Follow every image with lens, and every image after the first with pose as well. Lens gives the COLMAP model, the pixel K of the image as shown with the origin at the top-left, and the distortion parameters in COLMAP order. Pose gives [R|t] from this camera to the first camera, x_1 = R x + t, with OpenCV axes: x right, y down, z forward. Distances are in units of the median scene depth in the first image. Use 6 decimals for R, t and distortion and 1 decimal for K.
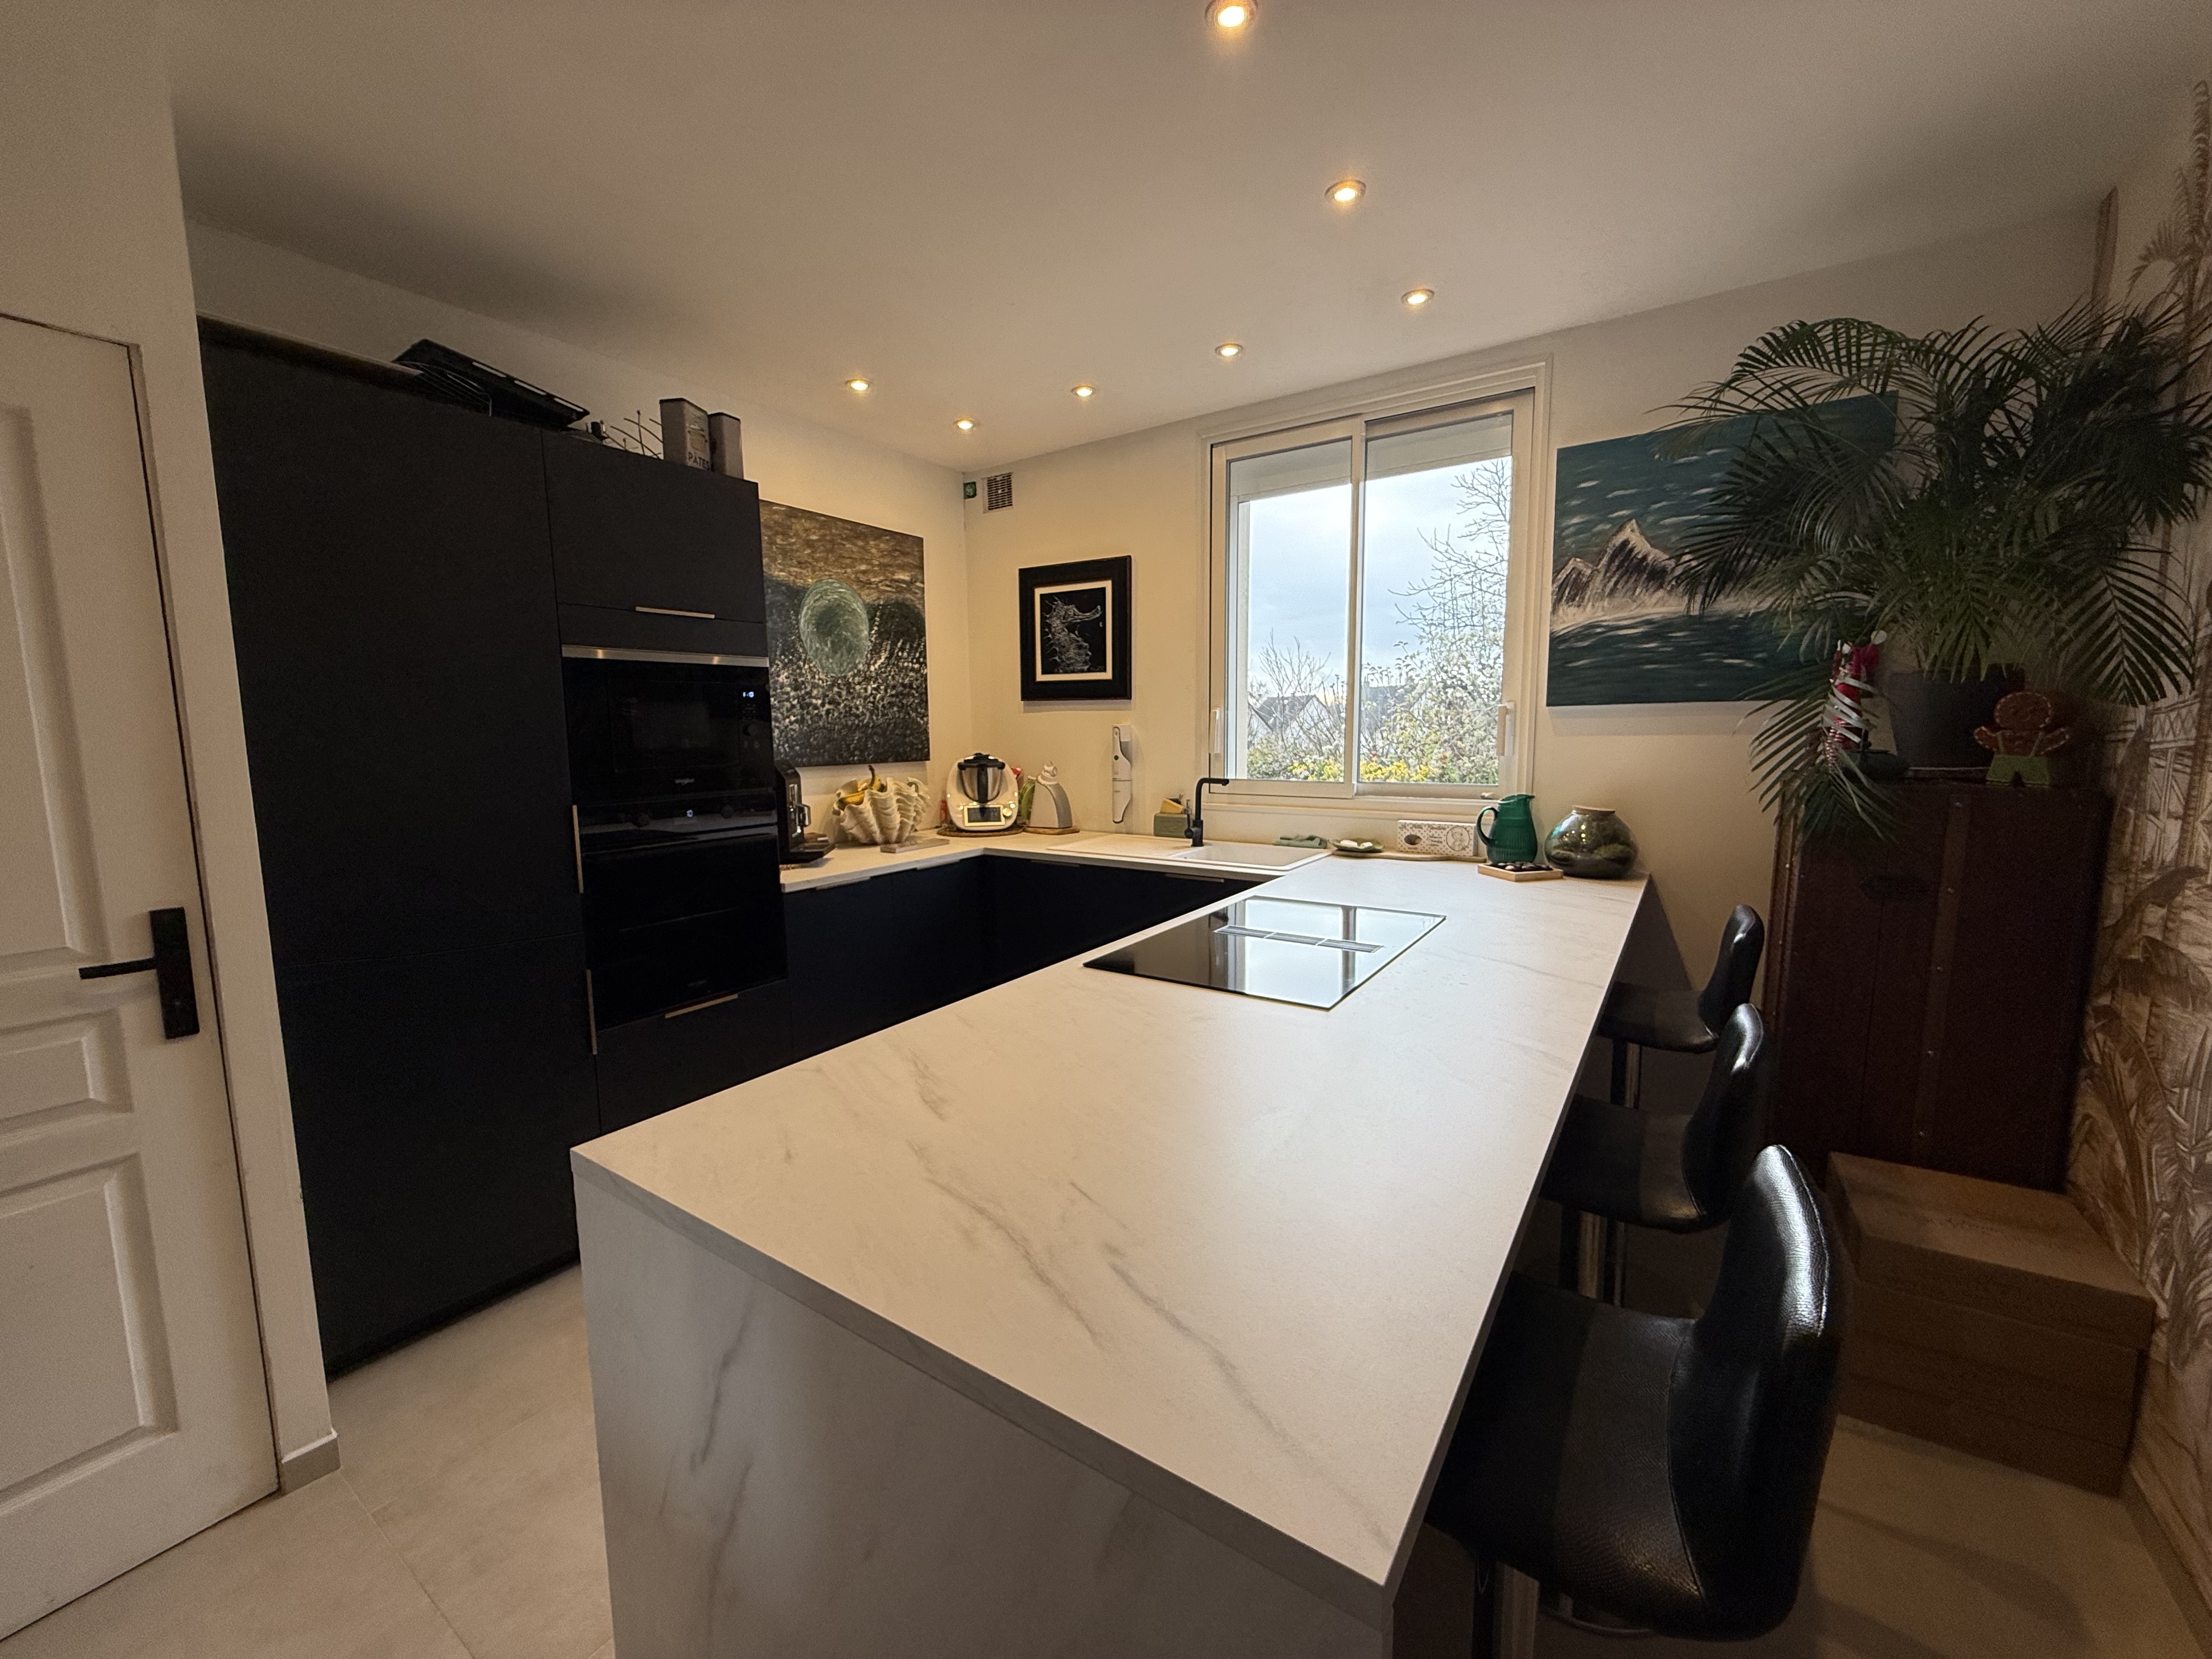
lens RADIAL K [[889.1, 0, 1085.1], [0, 889.1, 834.6], [0, 0, 1]] dist [-0.000595, 0.000115]
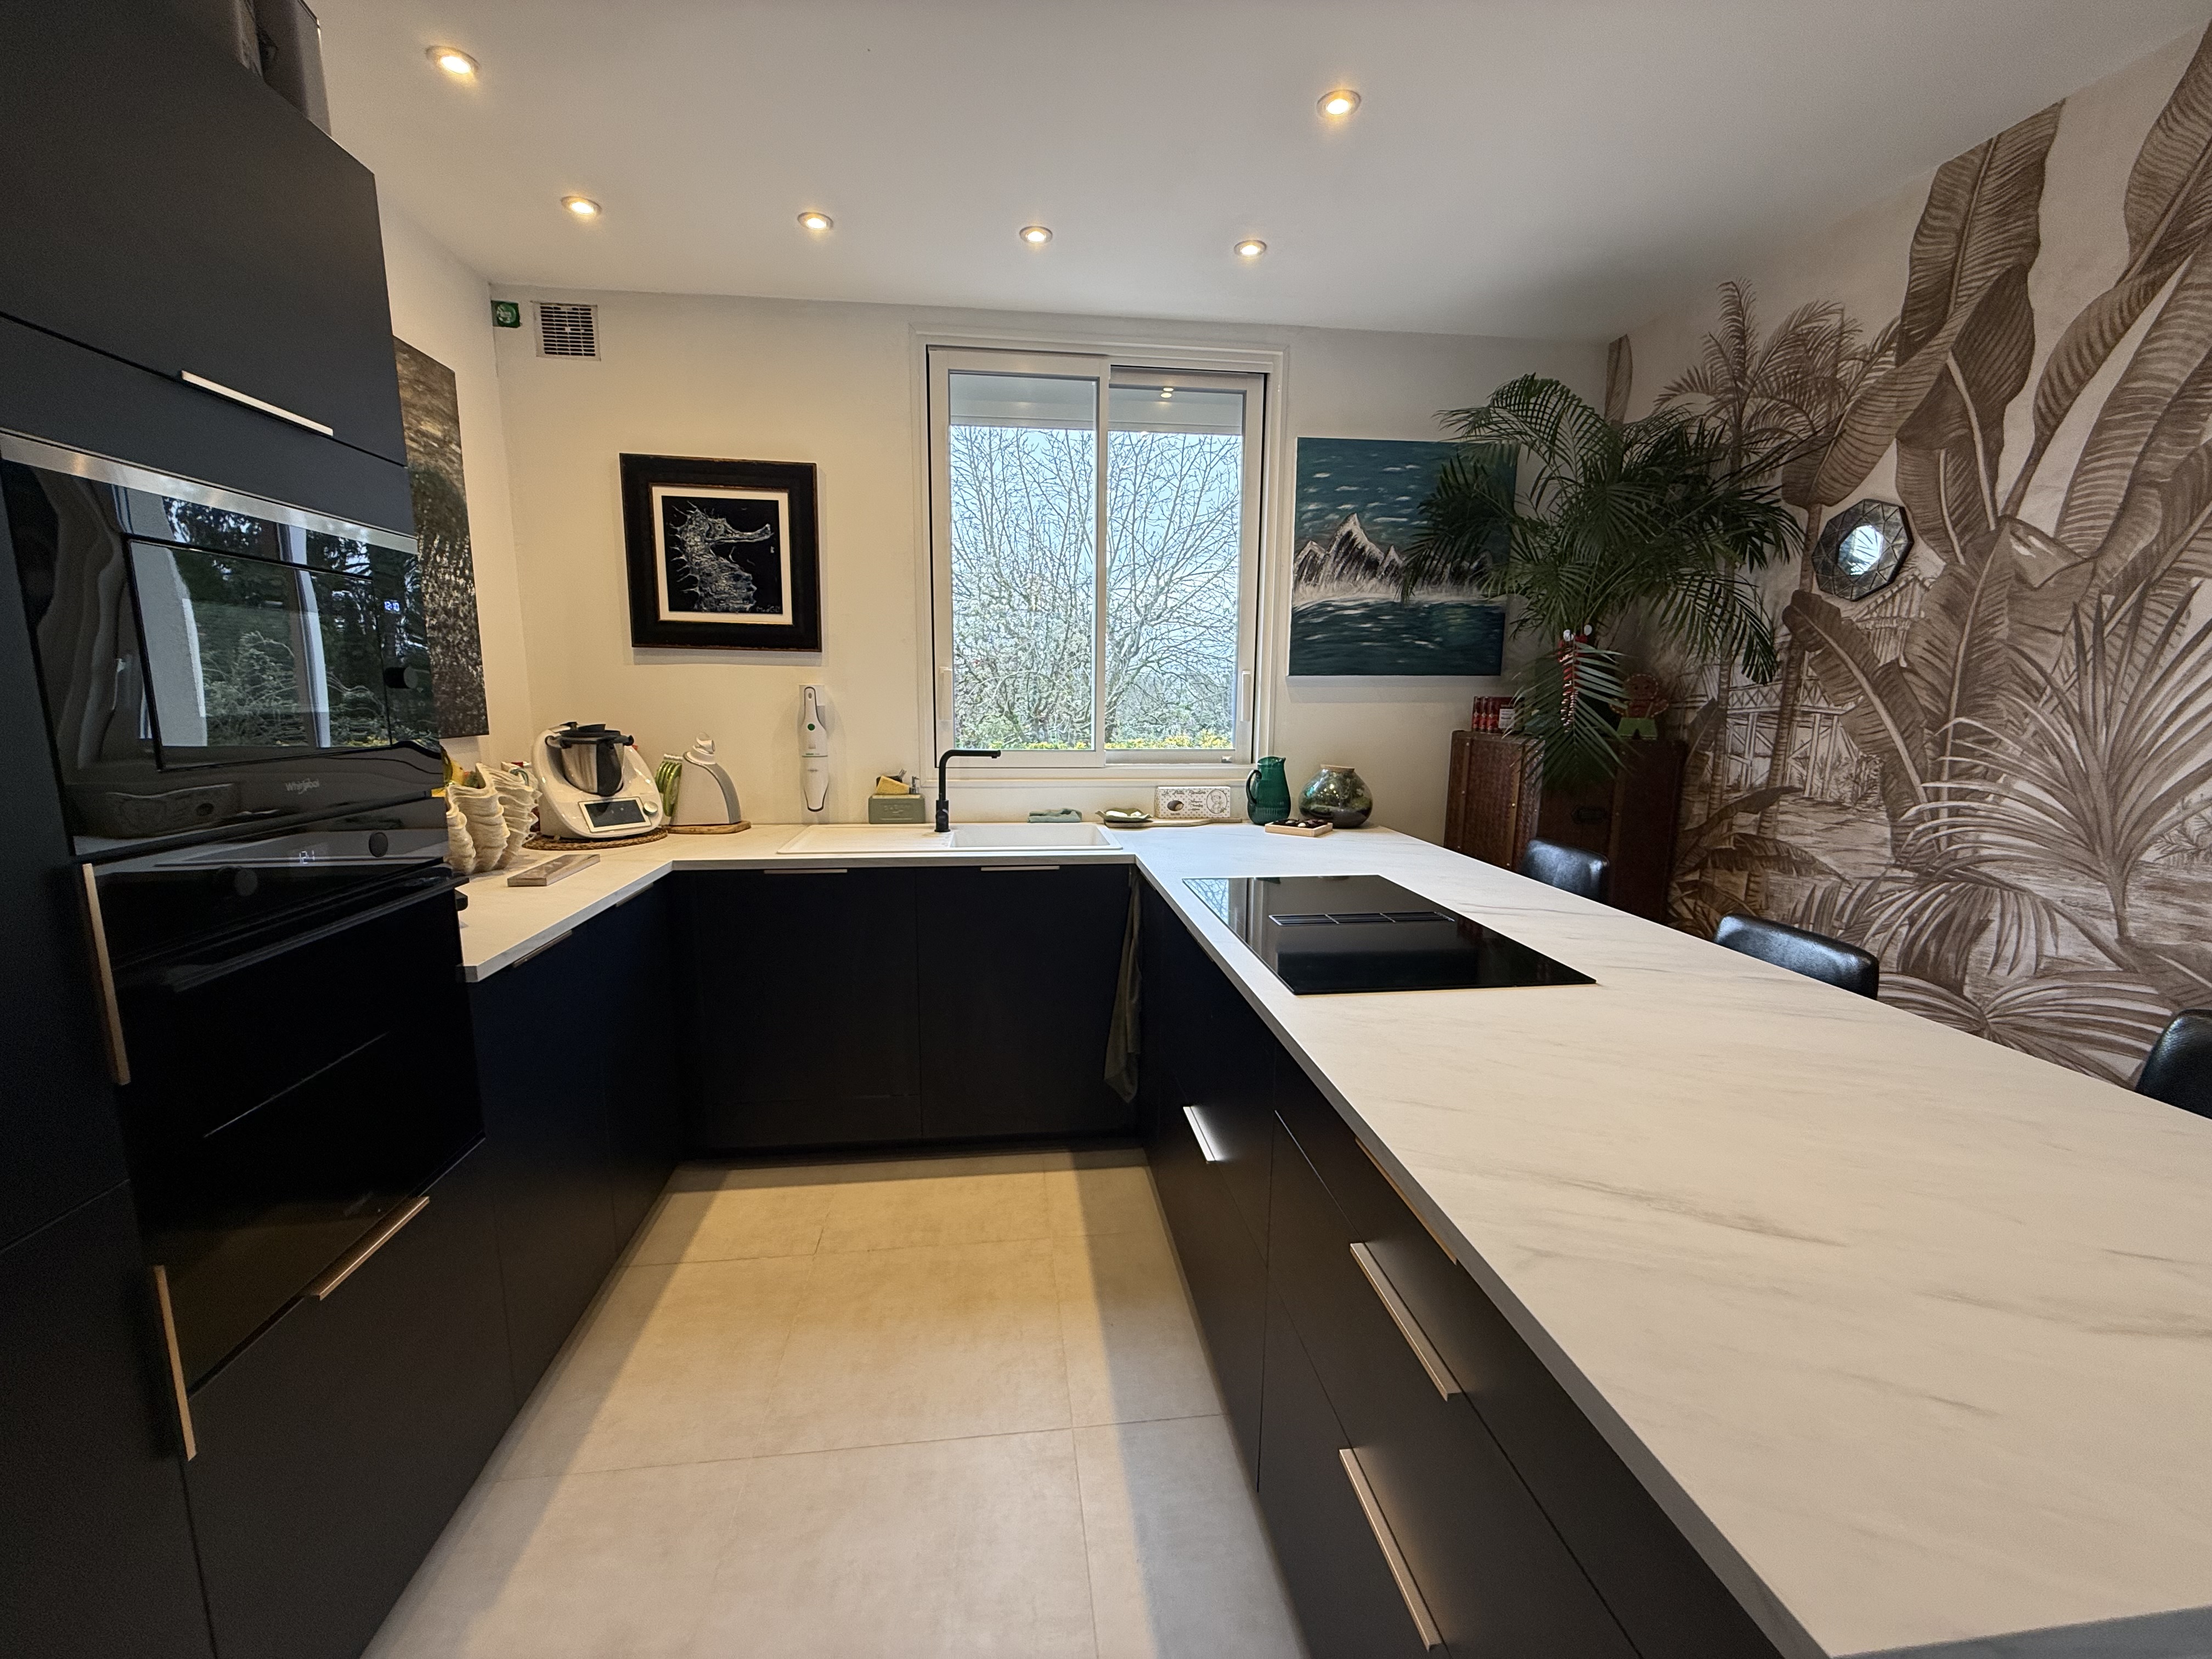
lens RADIAL K [[889.1, 0, 1085.1], [0, 889.1, 834.6], [0, 0, 1]] dist [-0.000595, 0.000115]
pose [[0.742667, -0.090119, 0.663569, -0.368614], [0.066590, 0.995931, 0.060729, -0.028812], [-0.666342, -0.000914, 0.745646, 0.312769]]
